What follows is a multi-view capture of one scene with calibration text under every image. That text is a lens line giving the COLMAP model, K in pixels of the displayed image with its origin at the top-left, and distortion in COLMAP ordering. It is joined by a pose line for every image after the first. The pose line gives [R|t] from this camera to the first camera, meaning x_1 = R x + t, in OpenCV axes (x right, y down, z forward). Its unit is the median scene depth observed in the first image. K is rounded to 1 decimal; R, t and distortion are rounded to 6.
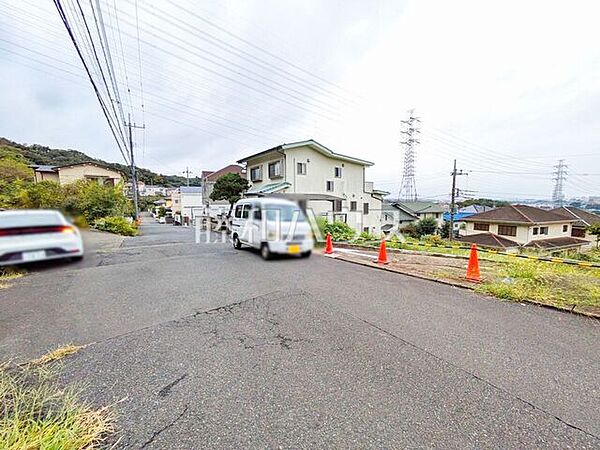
lens RADIAL K [[236.4, 0, 300.7], [0, 236.4, 226.0], [0, 0, 1]] dist [-0.001729, 0.000182]
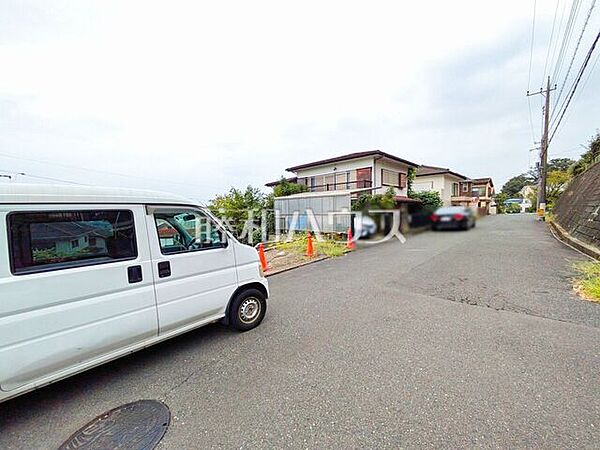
lens RADIAL K [[236.4, 0, 300.7], [0, 236.4, 226.0], [0, 0, 1]] dist [-0.001729, 0.000182]
pose [[-0.191572, -0.051894, 0.980106, -0.213426], [0.114535, 0.990596, 0.074837, -0.026952], [-0.974773, 0.126593, -0.183827, 0.336041]]
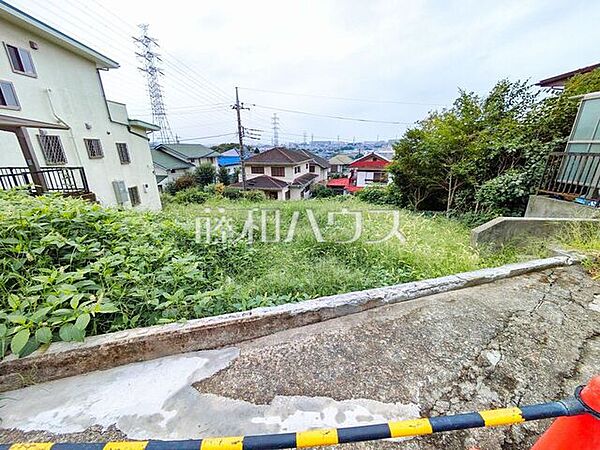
lens RADIAL K [[236.4, 0, 300.7], [0, 236.4, 226.0], [0, 0, 1]] dist [-0.001729, 0.000182]
pose [[0.598570, -0.256387, 0.758933, 0.065833], [0.081978, 0.962030, 0.260342, -0.022502], [-0.796865, -0.093617, 0.596860, 0.350788]]
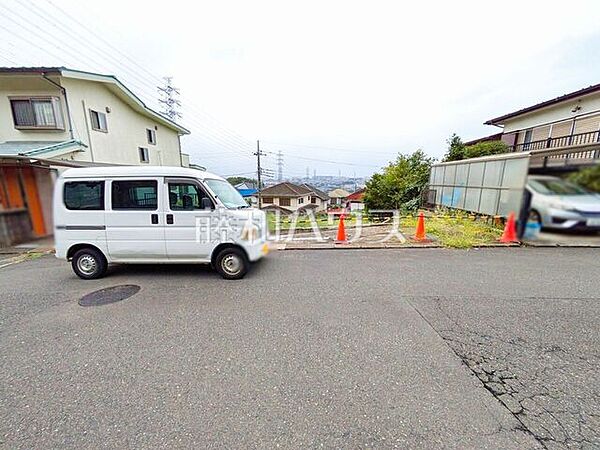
lens RADIAL K [[236.4, 0, 300.7], [0, 236.4, 226.0], [0, 0, 1]] dist [-0.001729, 0.000182]
pose [[0.607615, -0.144051, 0.781059, -0.166392], [0.070798, 0.989323, 0.127385, -0.014924], [-0.791070, -0.022103, 0.611326, 0.182699]]
